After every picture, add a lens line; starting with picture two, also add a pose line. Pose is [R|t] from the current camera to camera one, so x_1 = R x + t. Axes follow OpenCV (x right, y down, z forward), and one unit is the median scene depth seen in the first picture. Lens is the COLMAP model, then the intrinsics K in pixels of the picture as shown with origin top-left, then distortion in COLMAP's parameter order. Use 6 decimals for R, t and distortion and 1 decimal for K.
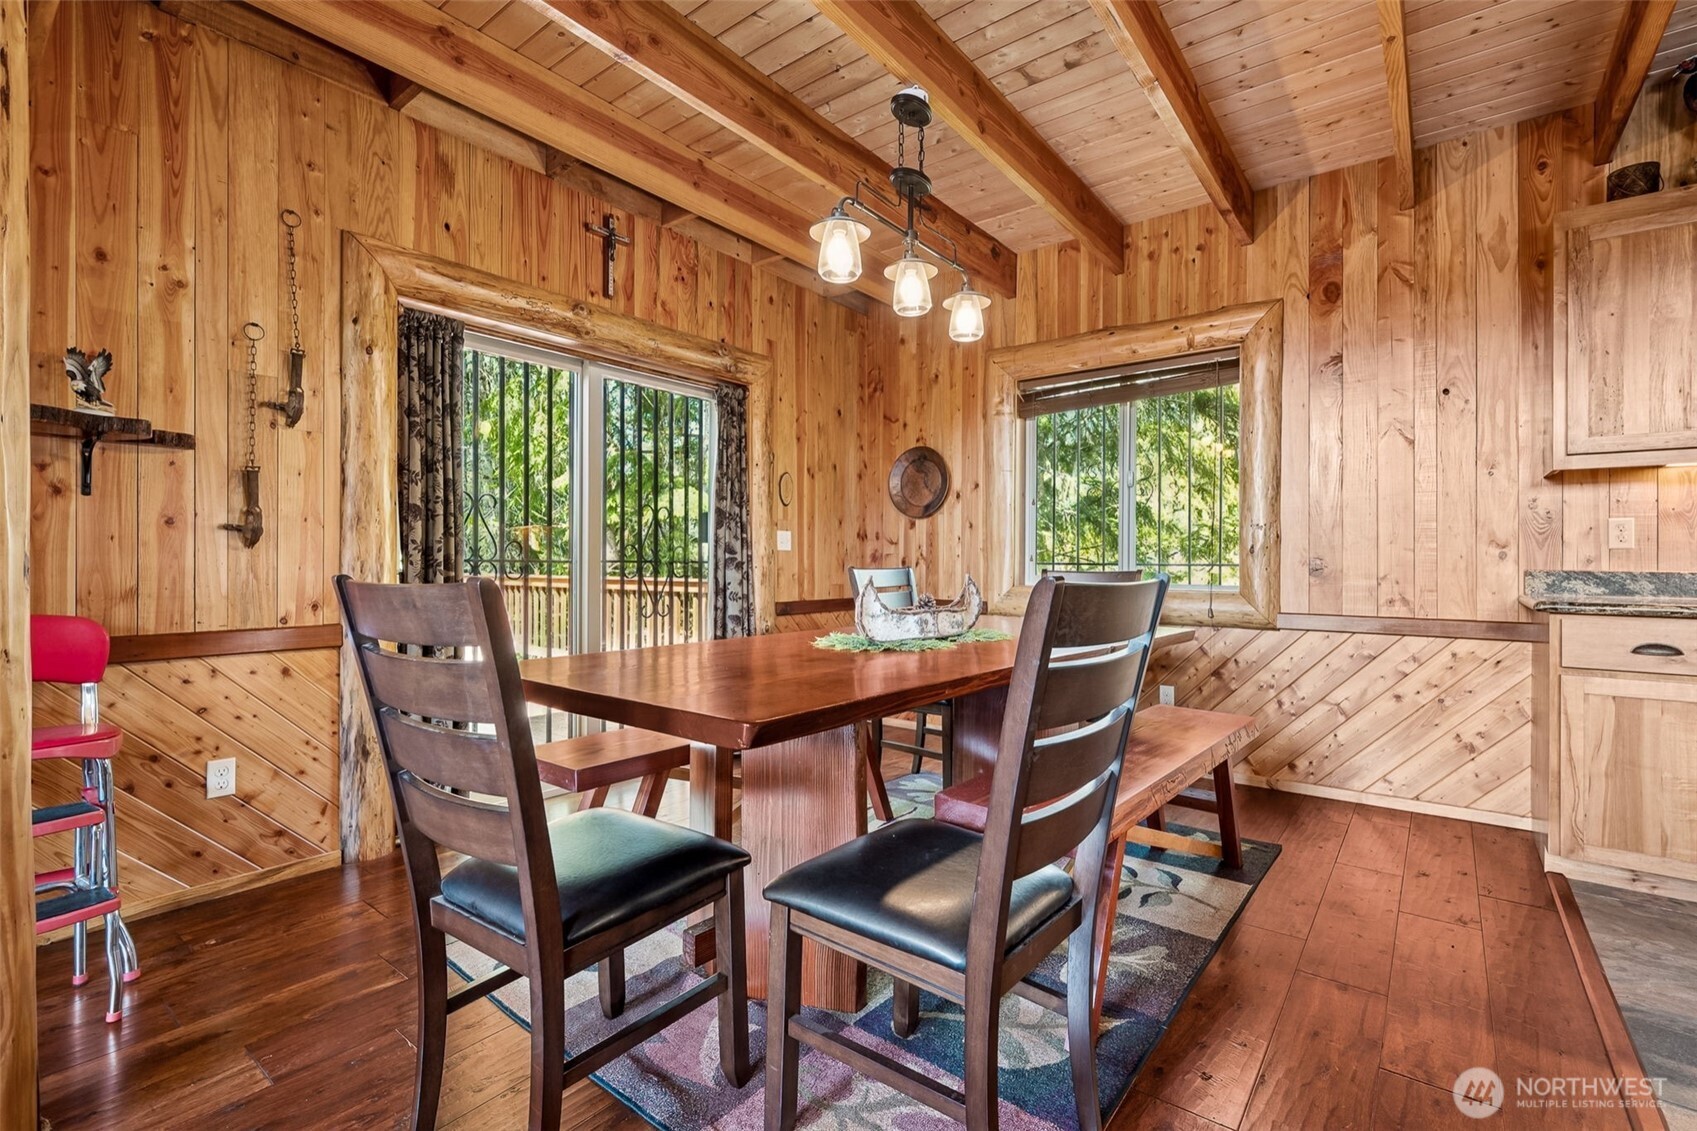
lens RADIAL K [[806.0, 0, 854.7], [0, 806.0, 559.1], [0, 0, 1]] dist [0.002497, -0.002602]
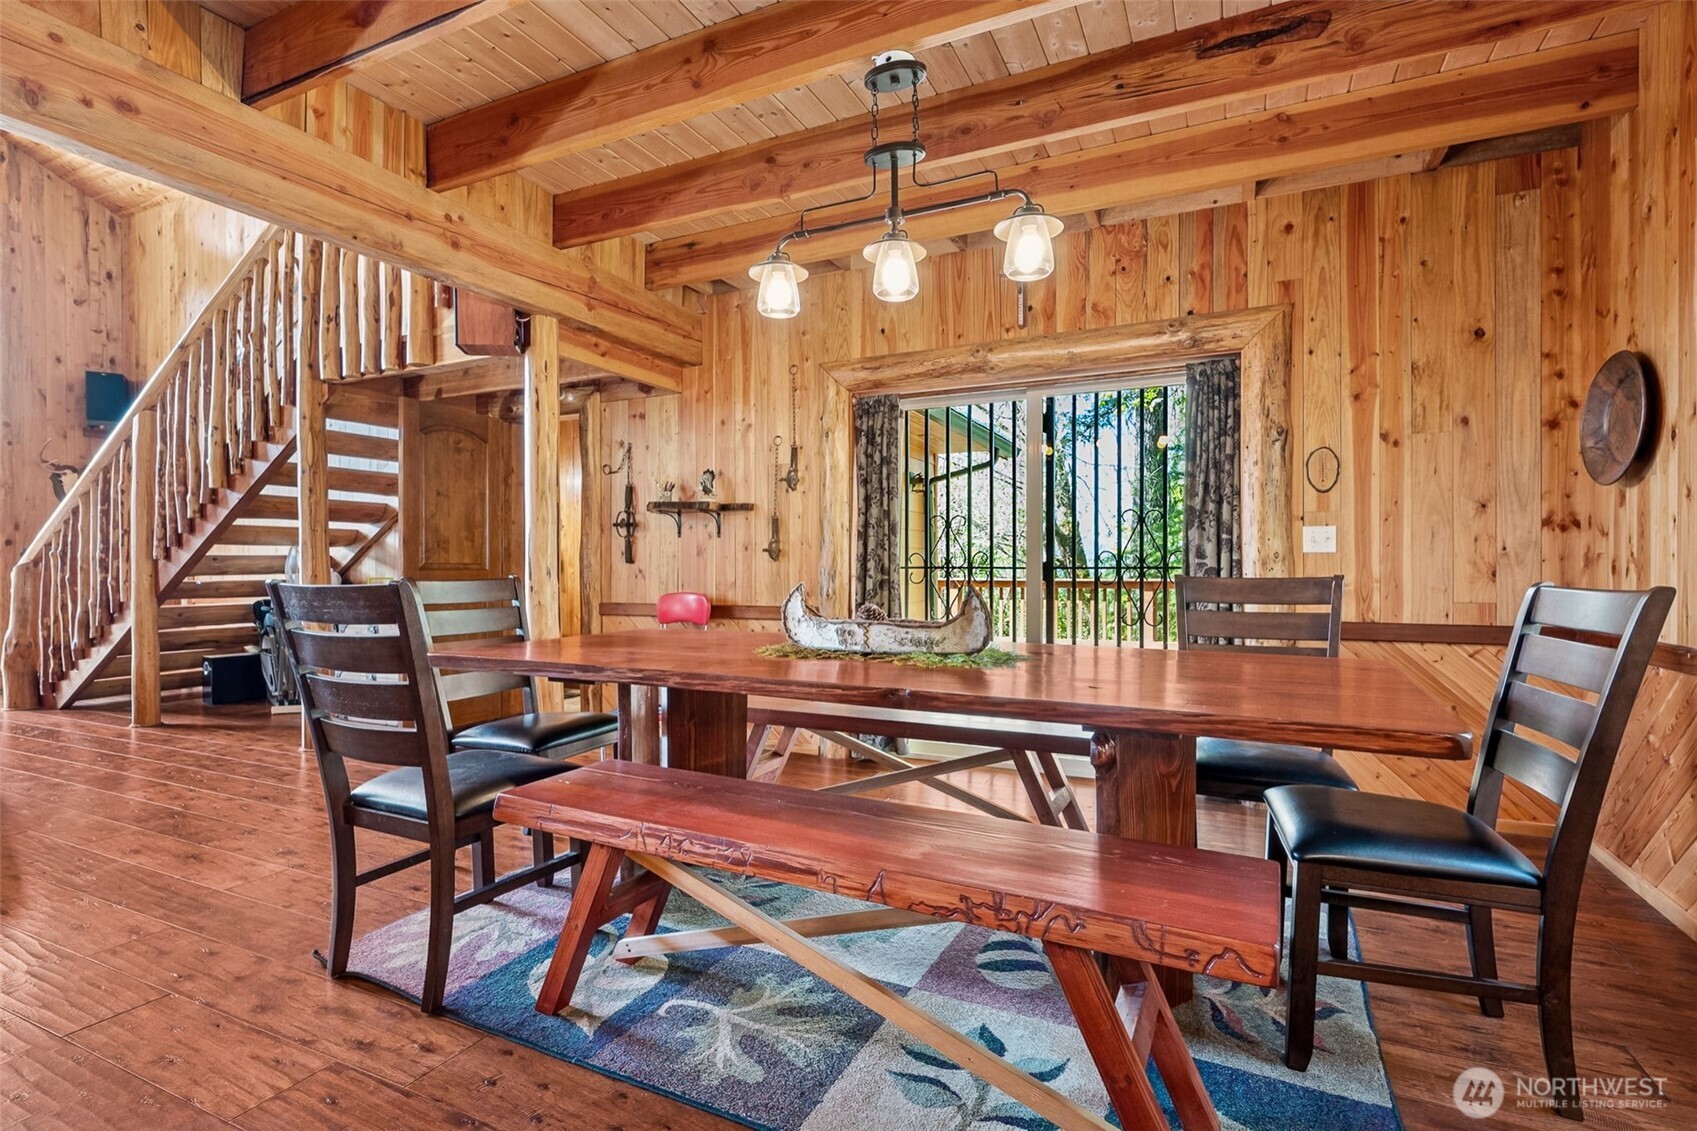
lens RADIAL K [[756.7, 0, 852.4], [0, 756.7, 565.3], [0, 0, 1]] dist [-0.000374, -0.000272]
pose [[0.217624, -0.004741, -0.976021, 0.767641], [0.005629, 0.999978, -0.003602, 0.001638], [0.976016, -0.004710, 0.217646, 0.652517]]
